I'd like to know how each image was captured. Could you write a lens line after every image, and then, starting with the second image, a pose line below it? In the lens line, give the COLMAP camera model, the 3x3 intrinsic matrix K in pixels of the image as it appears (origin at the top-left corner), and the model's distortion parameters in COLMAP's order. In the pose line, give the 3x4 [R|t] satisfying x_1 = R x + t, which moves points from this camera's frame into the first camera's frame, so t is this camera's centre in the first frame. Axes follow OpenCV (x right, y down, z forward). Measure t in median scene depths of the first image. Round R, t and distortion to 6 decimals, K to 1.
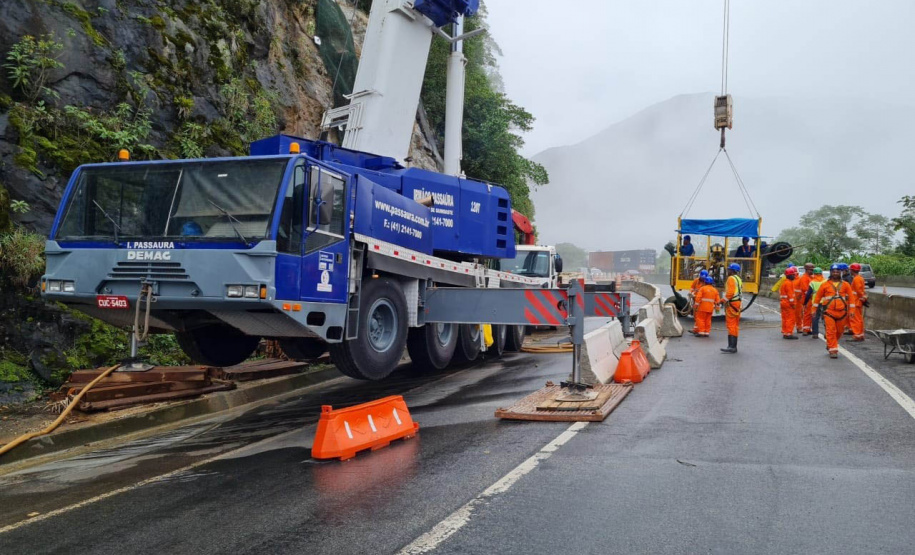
lens RADIAL K [[701.6, 0, 461.8], [0, 701.6, 302.2], [0, 0, 1]] dist [0.038011, -0.013732]
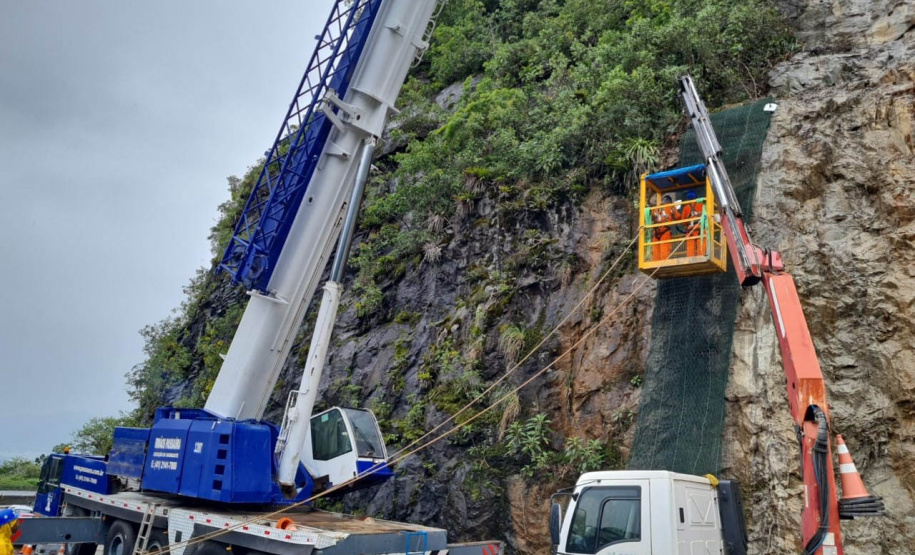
lens RADIAL K [[701.6, 0, 461.8], [0, 701.6, 302.2], [0, 0, 1]] dist [0.038011, -0.013732]
pose [[-0.386817, -0.259973, -0.884752, 0.970091], [-0.078324, 0.965234, -0.249378, -0.128150], [0.918824, -0.027167, -0.393731, 2.030941]]
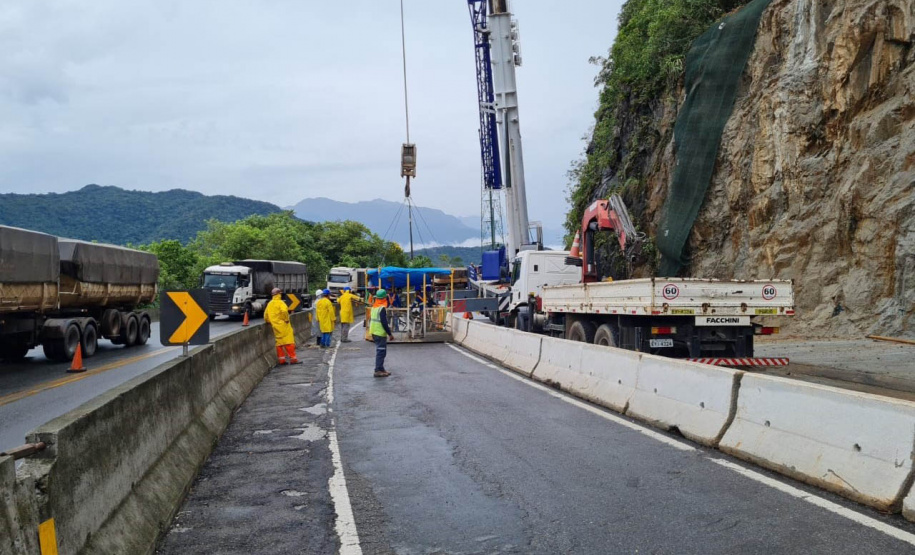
lens RADIAL K [[700.7, 0, 457.5], [0, 700.7, 277.5], [0, 0, 1]] dist [0.070016, 0.000423]
pose [[-0.911346, 0.042932, -0.409395, 1.348755], [0.031095, 0.998885, 0.035530, -0.192089], [0.410464, 0.019650, -0.911665, 3.787645]]
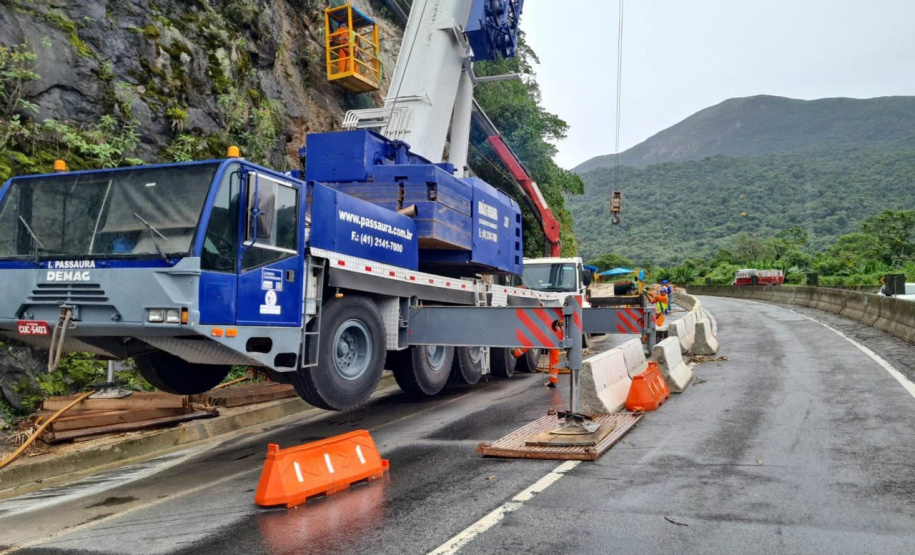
lens RADIAL K [[708.7, 0, 460.3], [0, 708.7, 309.5], [0, 0, 1]] dist [0.043660, -0.036248]
pose [[0.997805, -0.010069, -0.065449, 0.064304], [0.009459, 0.999909, -0.009632, -0.006431], [0.065540, 0.008991, 0.997809, 0.080639]]
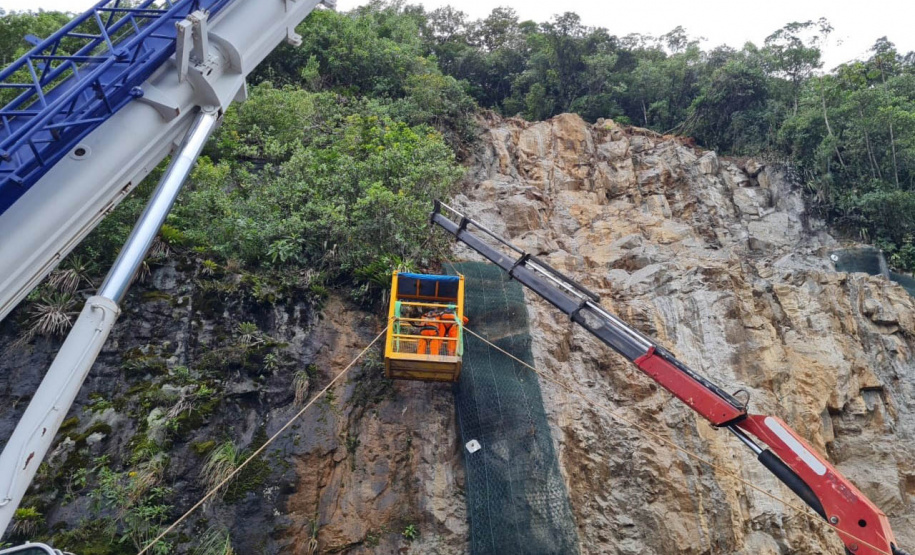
lens RADIAL K [[694.9, 0, 465.2], [0, 694.9, 293.3], [0, 0, 1]] dist [0.044498, -0.030668]
pose [[0.434713, -0.483118, -0.760014, 0.649107], [0.032787, 0.851858, -0.522746, -0.093734], [0.899972, 0.202326, 0.386154, 1.403286]]
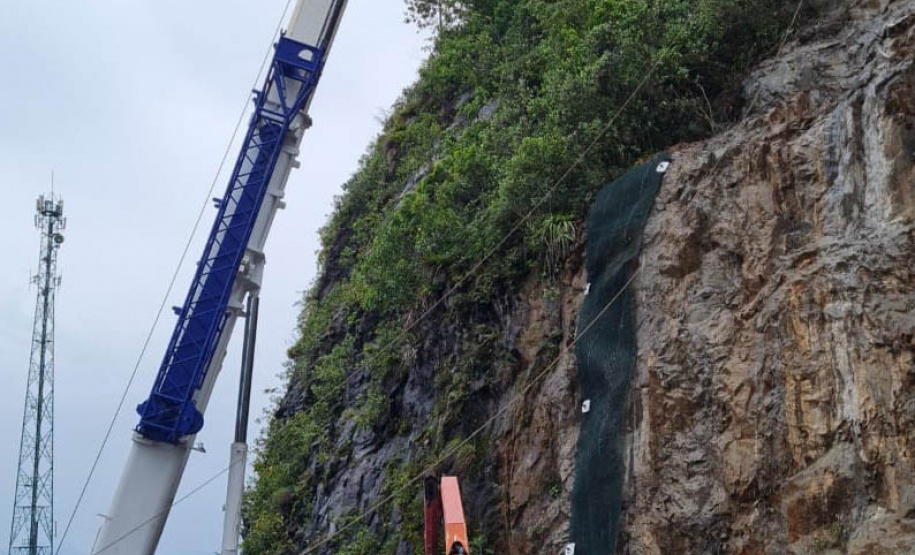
lens RADIAL K [[1105.7, 0, 531.6], [0, 1105.7, 329.1], [0, 0, 1]] dist [0.059366, -0.013971]
pose [[-0.616135, -0.164284, -0.770317, 1.197694], [0.027806, 0.972859, -0.229720, -0.173106], [0.787149, -0.162958, -0.594845, 2.971605]]
